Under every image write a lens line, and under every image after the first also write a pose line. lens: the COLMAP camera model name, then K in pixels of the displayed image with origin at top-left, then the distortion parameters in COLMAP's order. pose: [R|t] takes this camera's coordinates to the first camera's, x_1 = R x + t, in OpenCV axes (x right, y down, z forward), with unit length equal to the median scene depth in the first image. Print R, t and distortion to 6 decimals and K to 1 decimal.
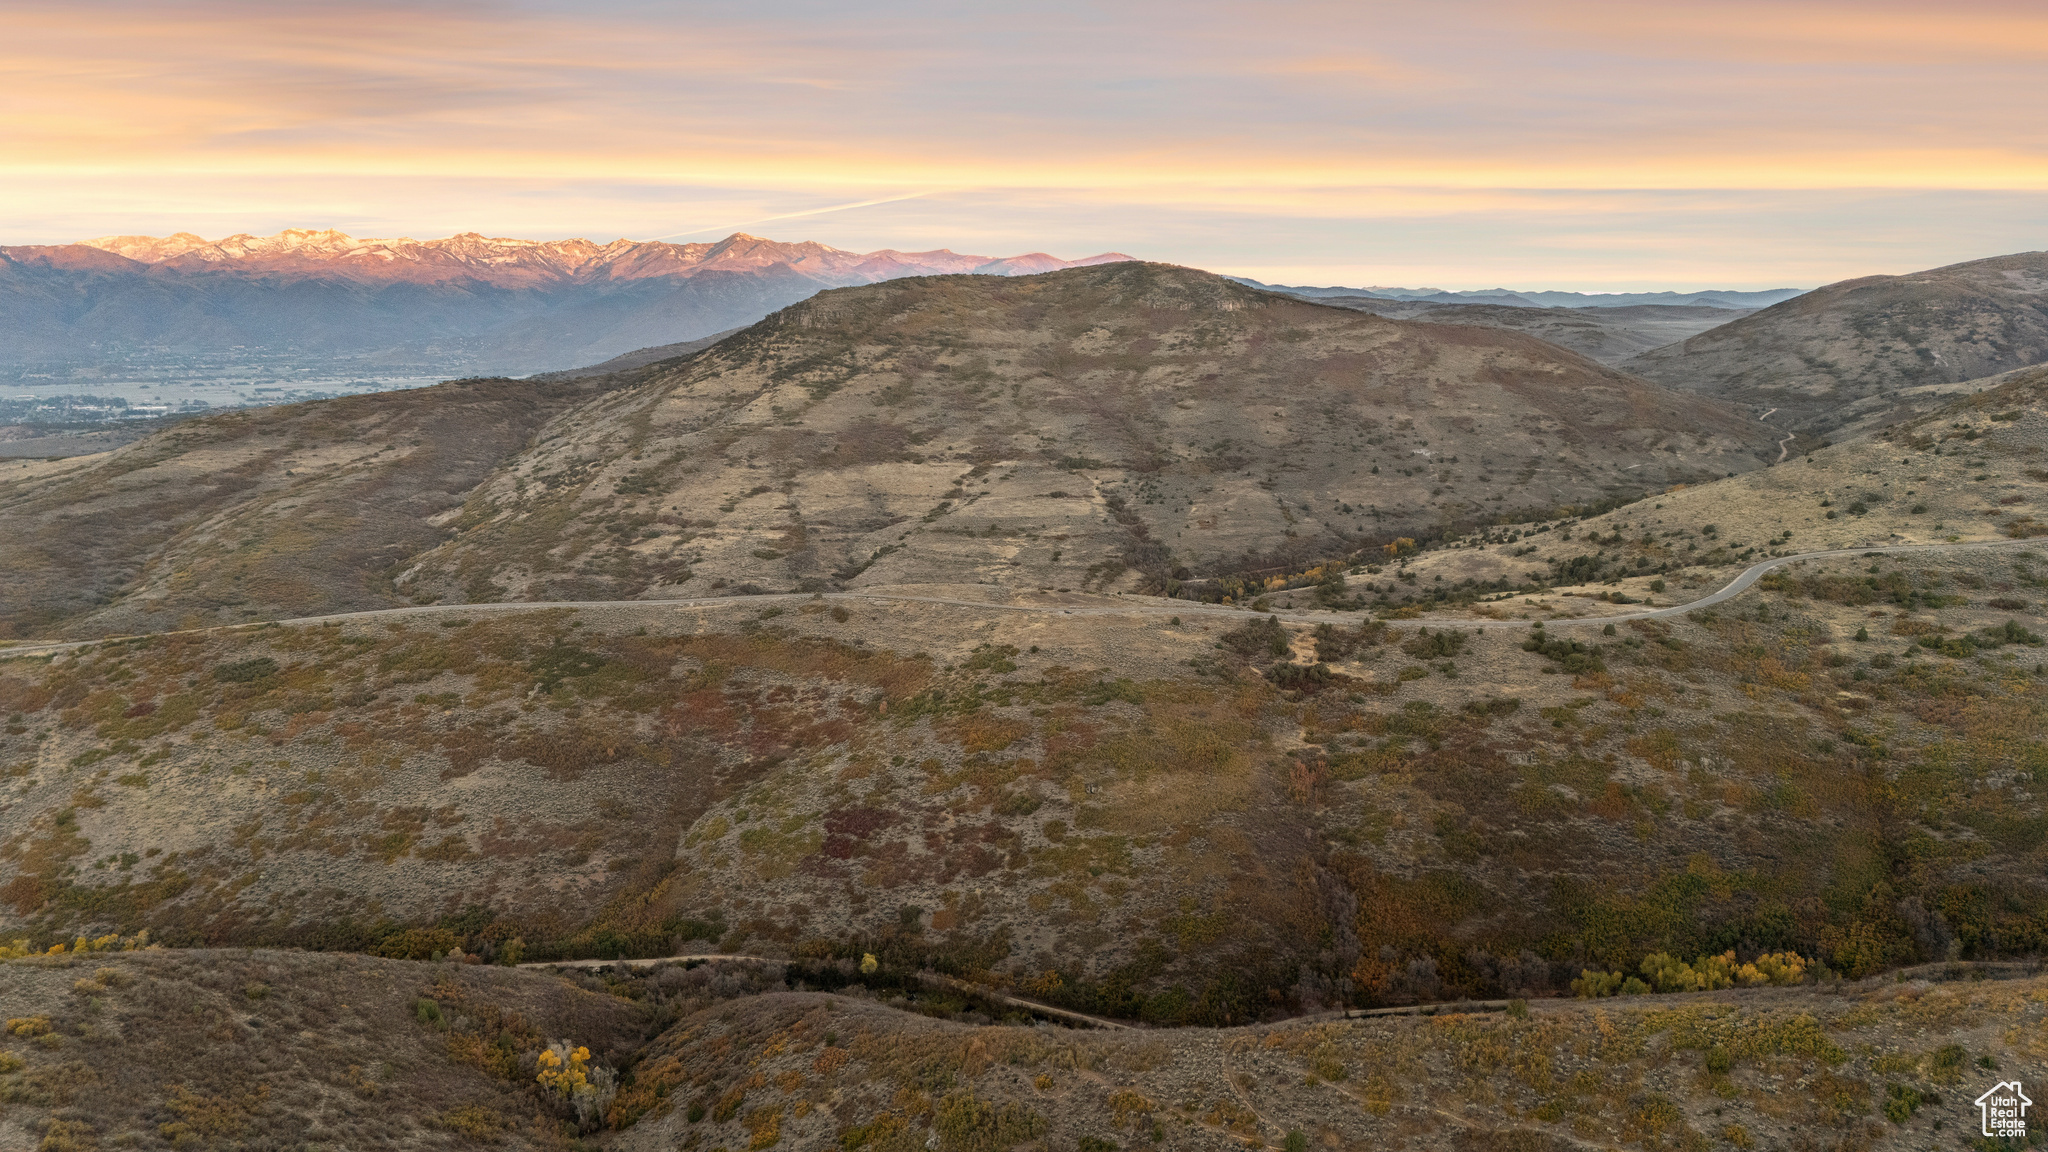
lens RADIAL K [[1484.5, 0, 1025.3], [0, 1484.5, 578.0], [0, 0, 1]] dist [0.102873, -0.106812]
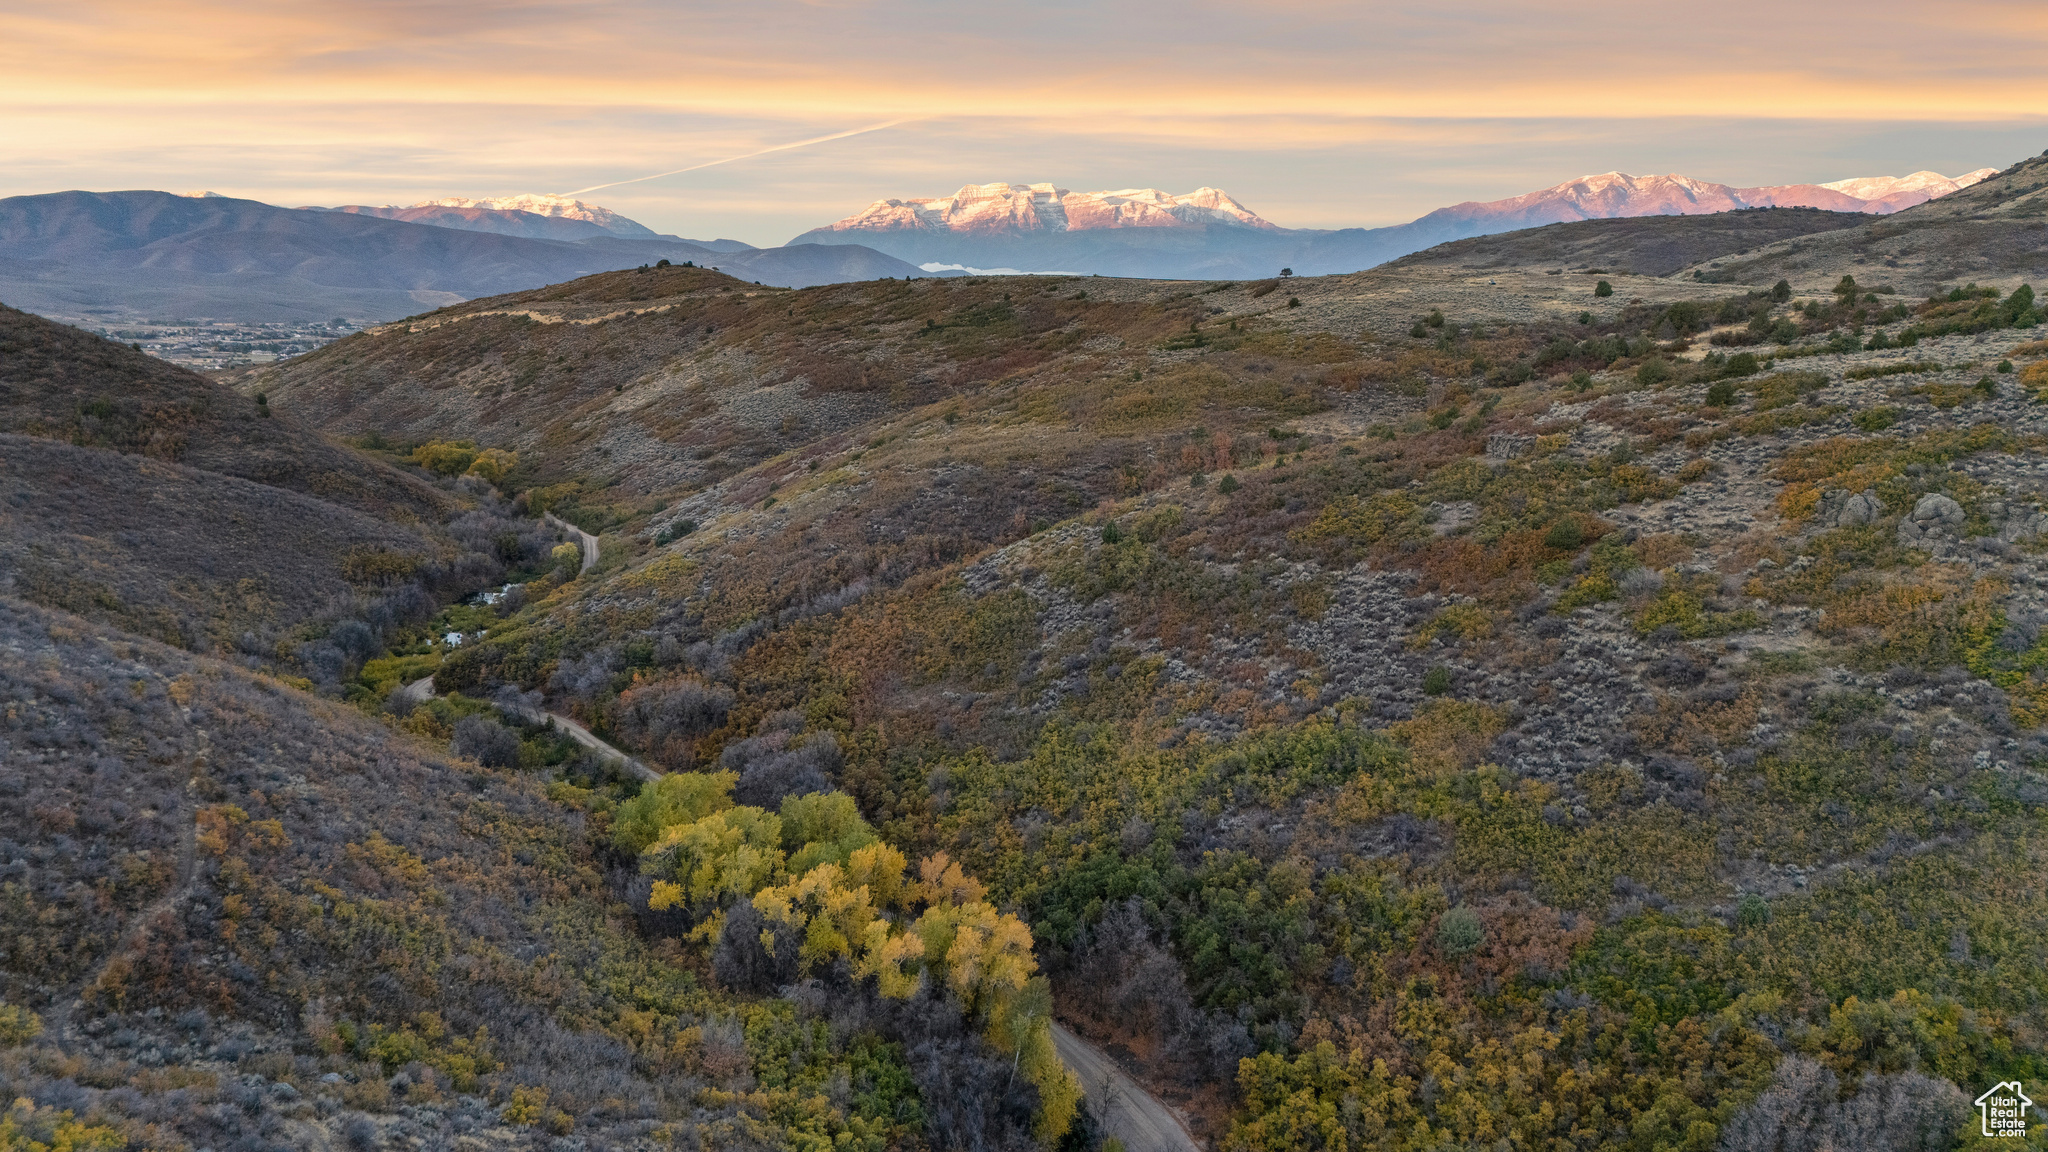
lens RADIAL K [[1484.5, 0, 1025.3], [0, 1484.5, 578.0], [0, 0, 1]] dist [0.102873, -0.106812]
pose [[0.514010, 0.182336, -0.838181, 0.210220], [-0.155697, 0.980747, 0.117869, 0.044782], [0.843536, 0.069916, 0.532503, 0.249004]]
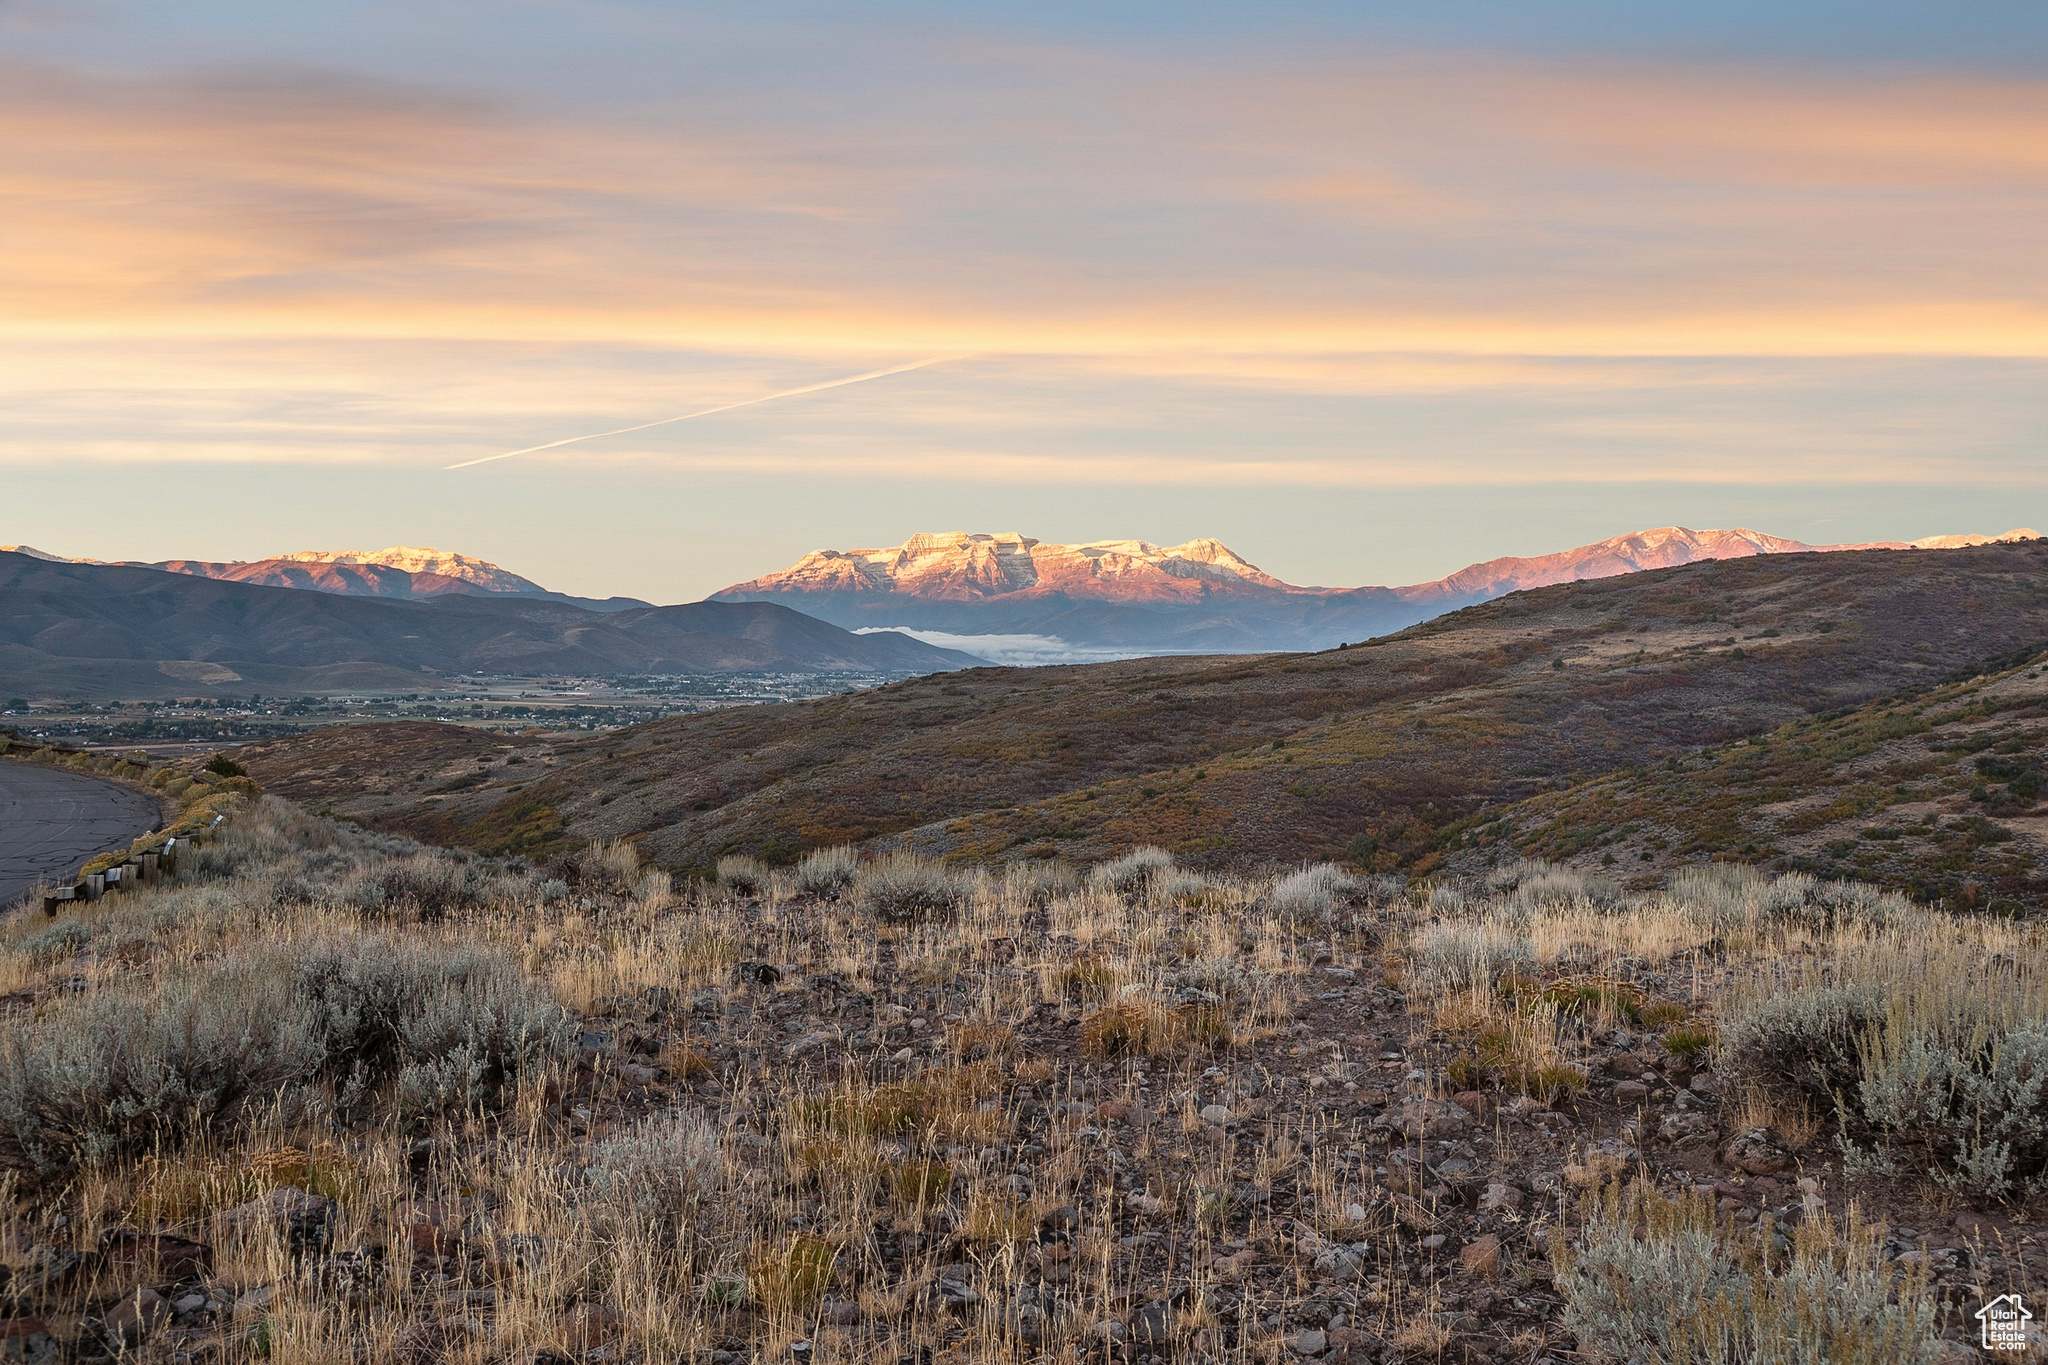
lens RADIAL K [[1795.2, 0, 1023.4], [0, 1795.2, 643.7], [0, 0, 1]] dist [-0.045757, 0.107154]
pose [[0.527958, 0.015117, -0.849136, -0.046250], [-0.155385, 0.984684, -0.079082, 0.003291], [0.834935, 0.173695, 0.522221, 0.492403]]
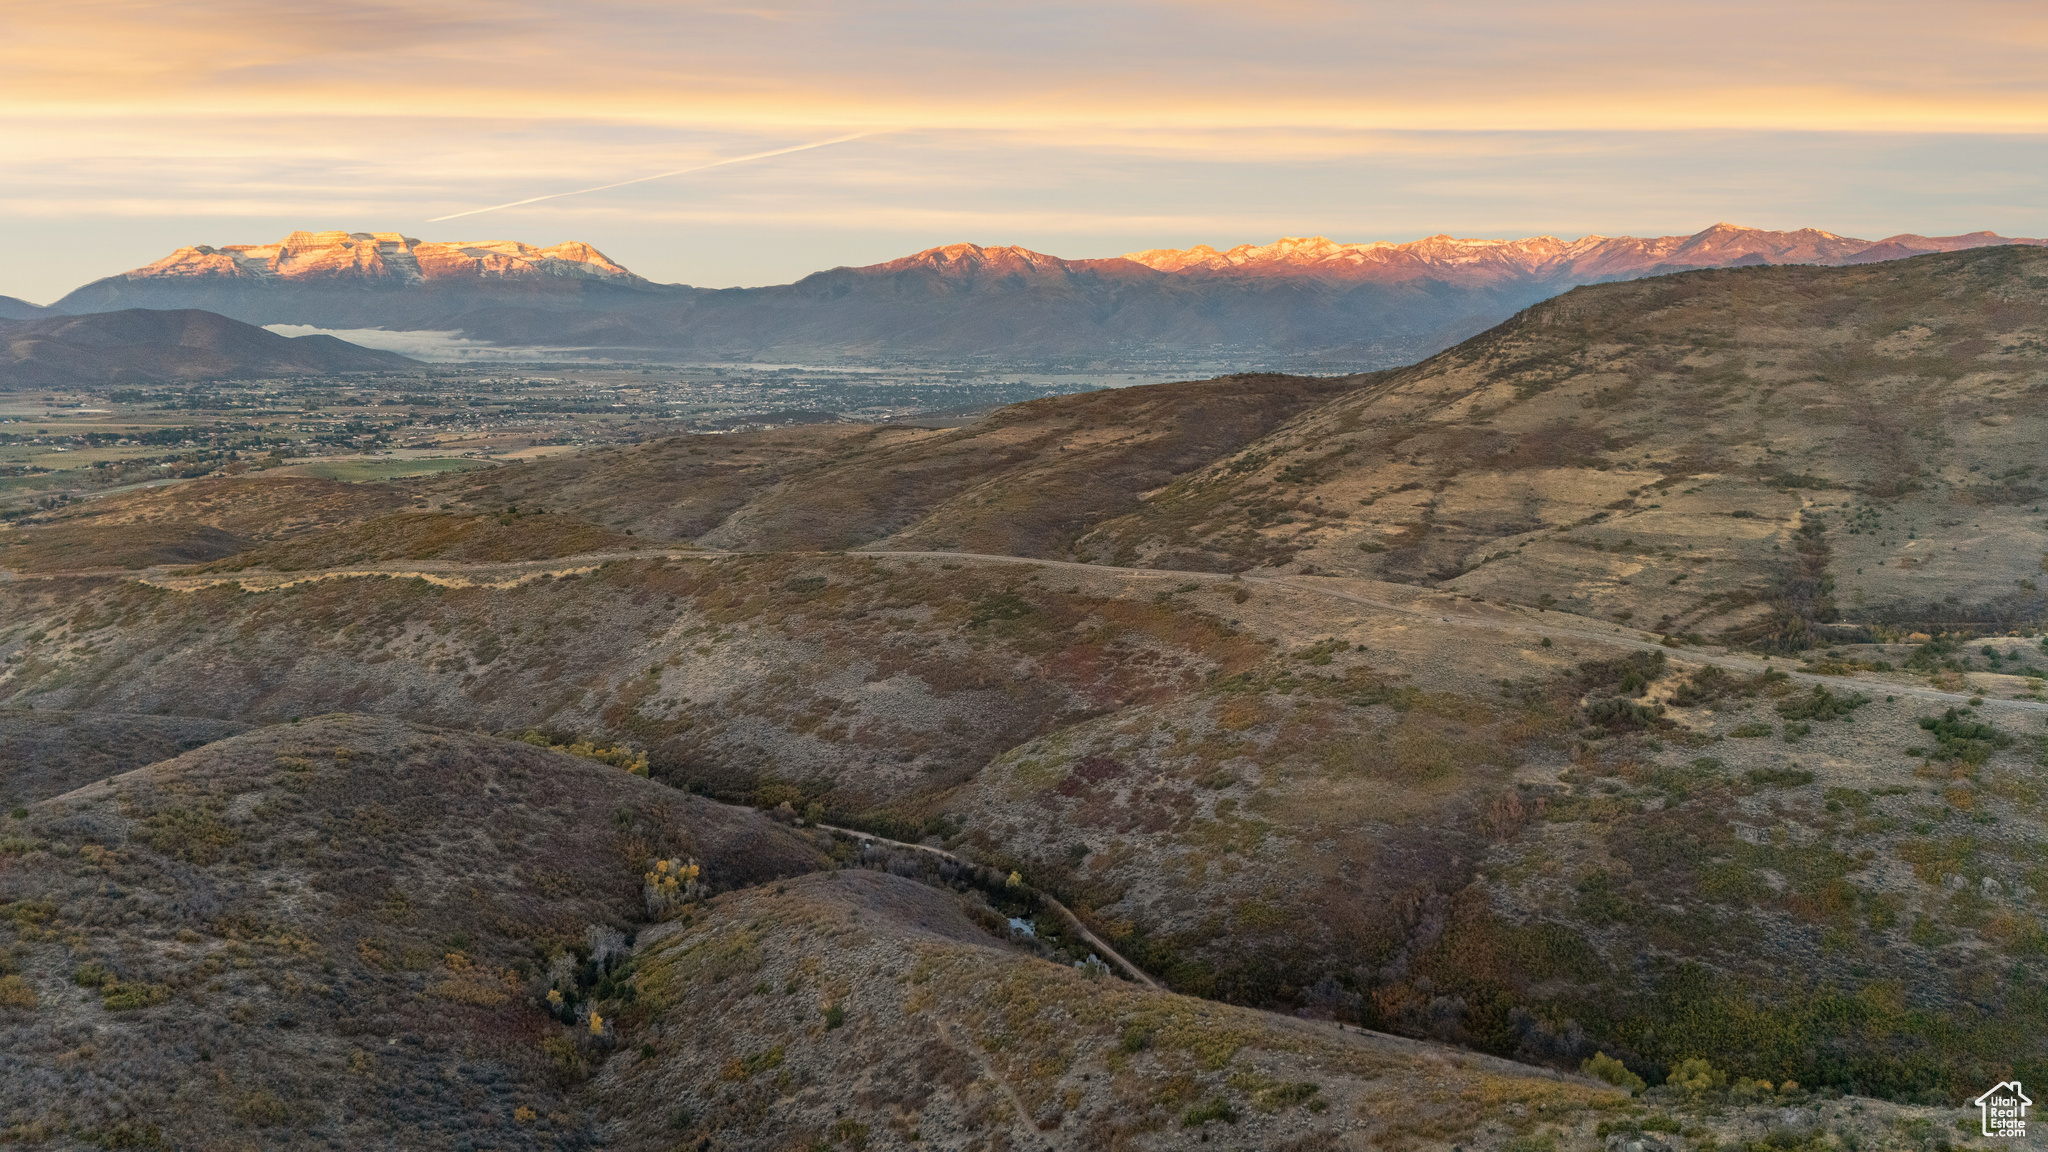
lens RADIAL K [[1484.5, 0, 1025.3], [0, 1484.5, 578.0], [0, 0, 1]] dist [0.102873, -0.106812]
pose [[0.814593, 0.105022, -0.570446, 0.166887], [-0.104558, 0.993948, 0.033684, -0.003701], [0.570532, 0.032206, 0.820644, 0.019142]]
